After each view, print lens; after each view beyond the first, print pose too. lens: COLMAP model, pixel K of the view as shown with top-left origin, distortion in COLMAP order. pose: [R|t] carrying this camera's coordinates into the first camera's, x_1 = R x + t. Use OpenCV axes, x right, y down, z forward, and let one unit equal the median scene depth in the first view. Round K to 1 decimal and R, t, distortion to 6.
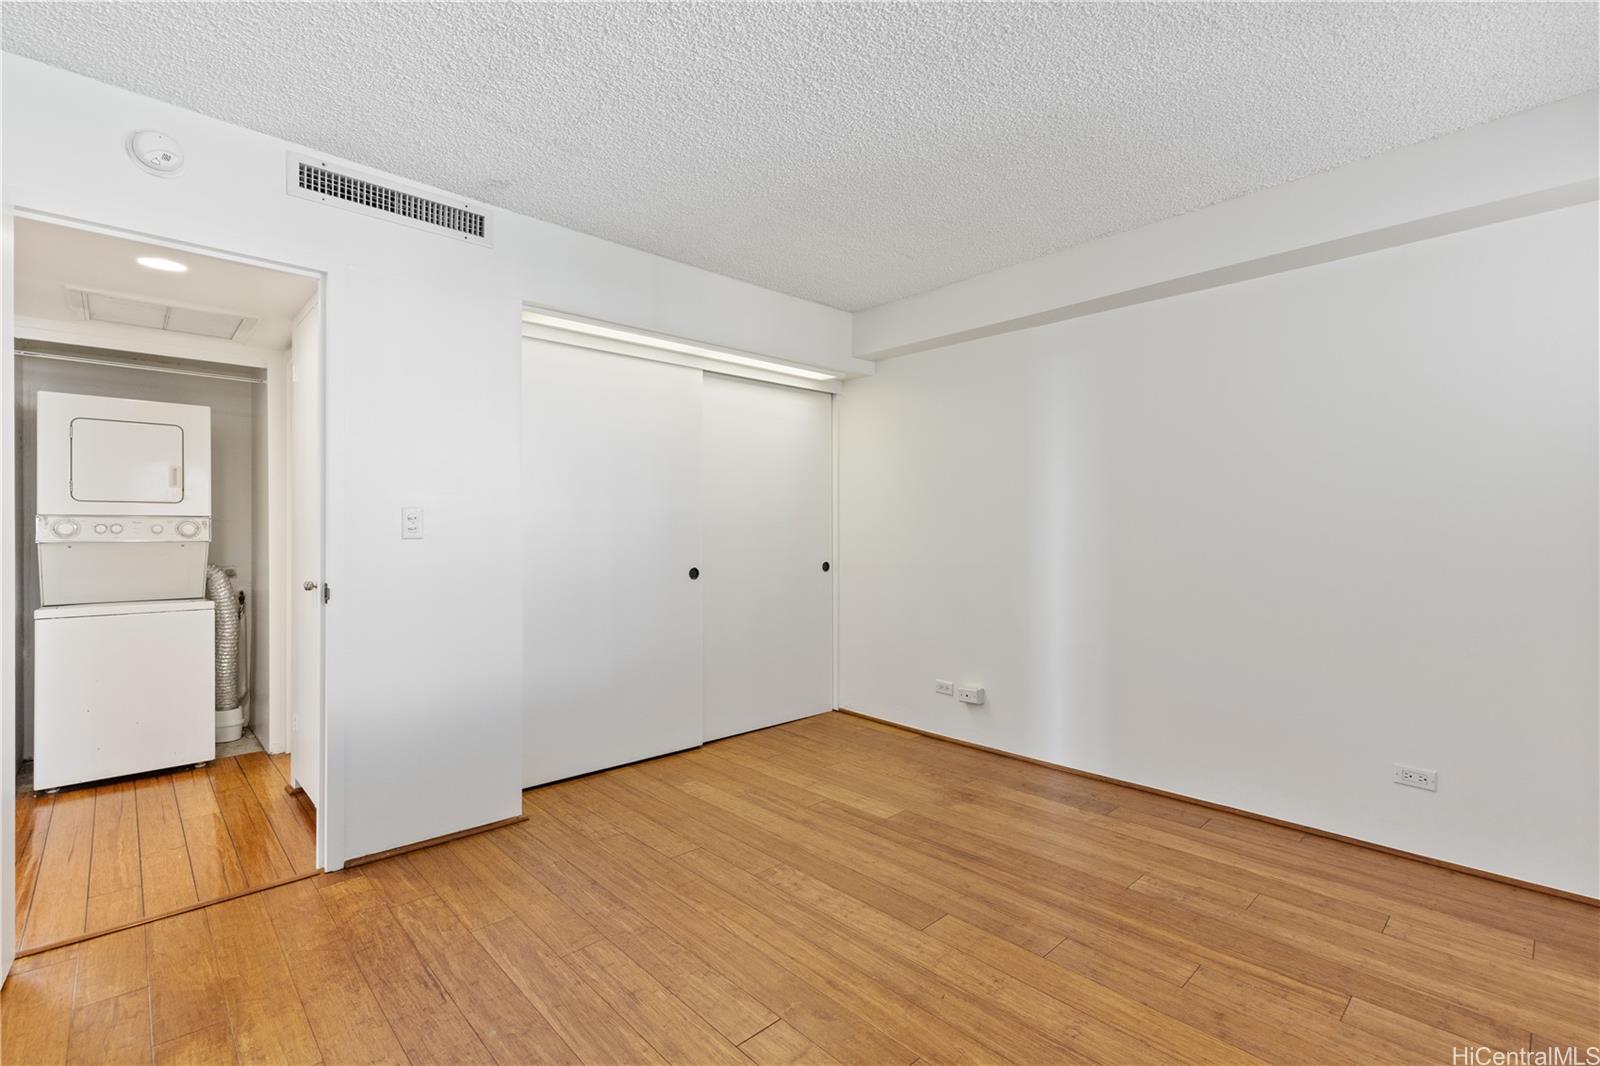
lens RADIAL K [[723.1, 0, 809.7], [0, 723.1, 524.4], [0, 0, 1]] dist [0.009142, -0.001299]
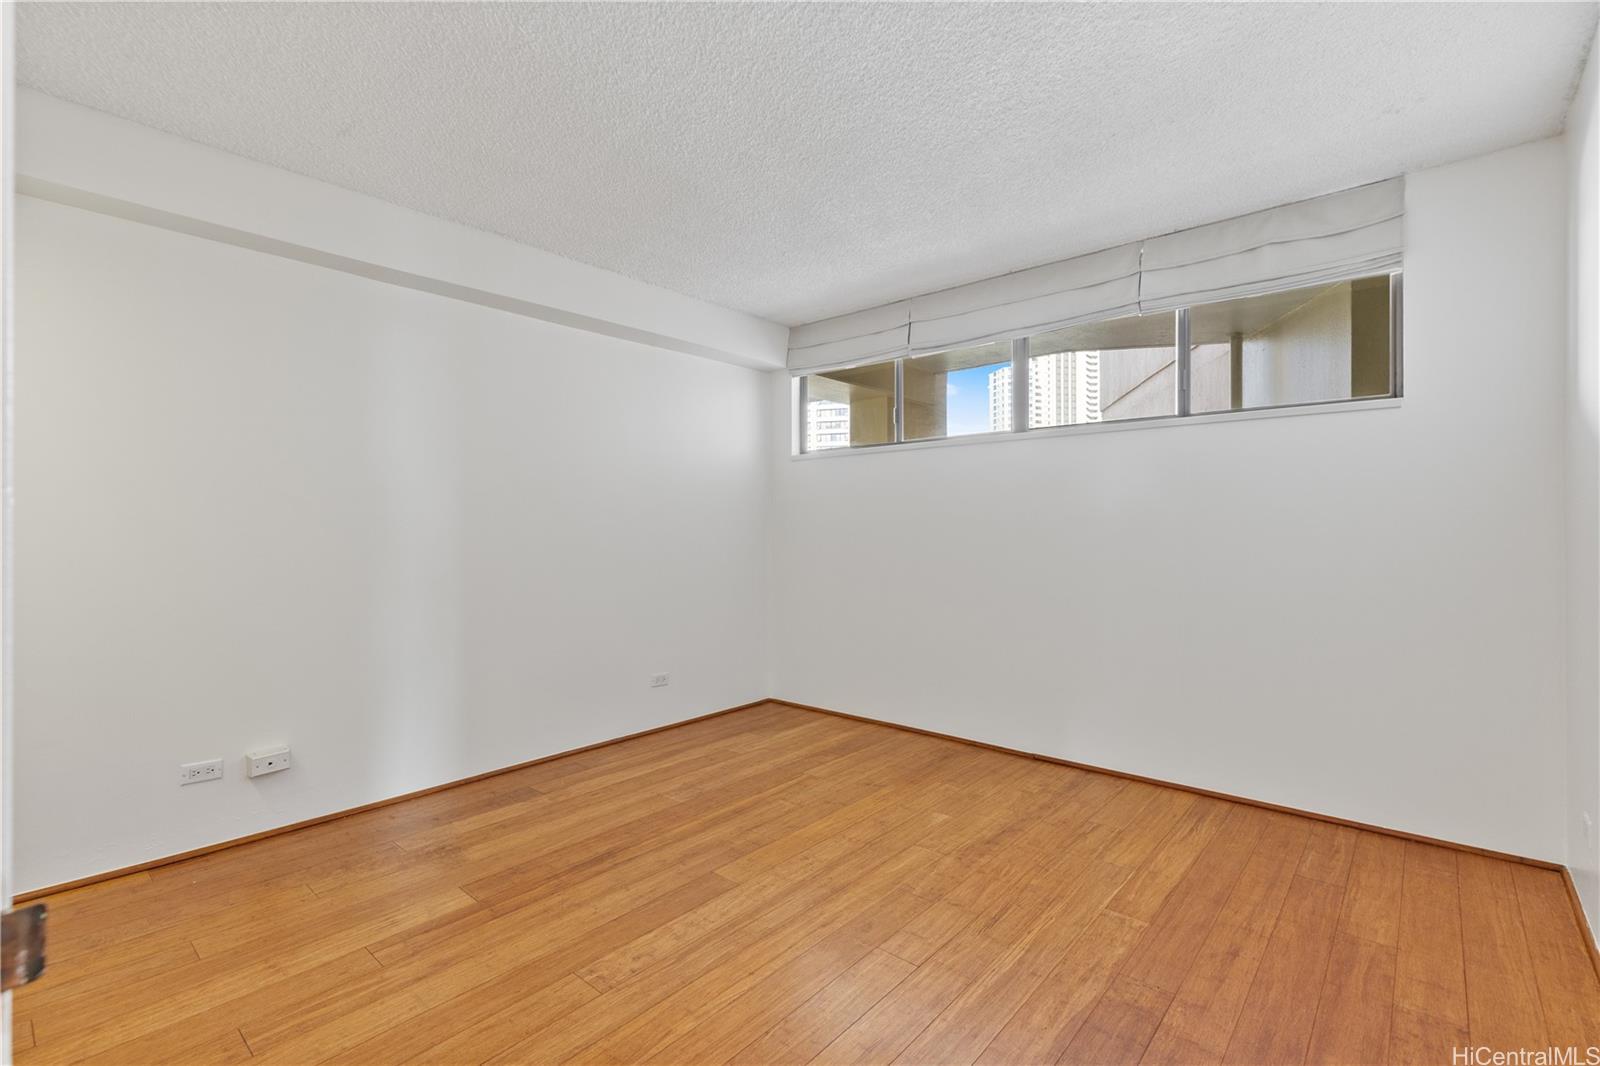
lens RADIAL K [[723.1, 0, 809.2], [0, 723.1, 539.6], [0, 0, 1]] dist [0.009142, -0.001299]
pose [[-0.102567, -0.016353, 0.994592, -0.776947], [-0.007655, 0.999848, 0.015650, 0.007469], [-0.994697, -0.006009, -0.102677, 0.816571]]
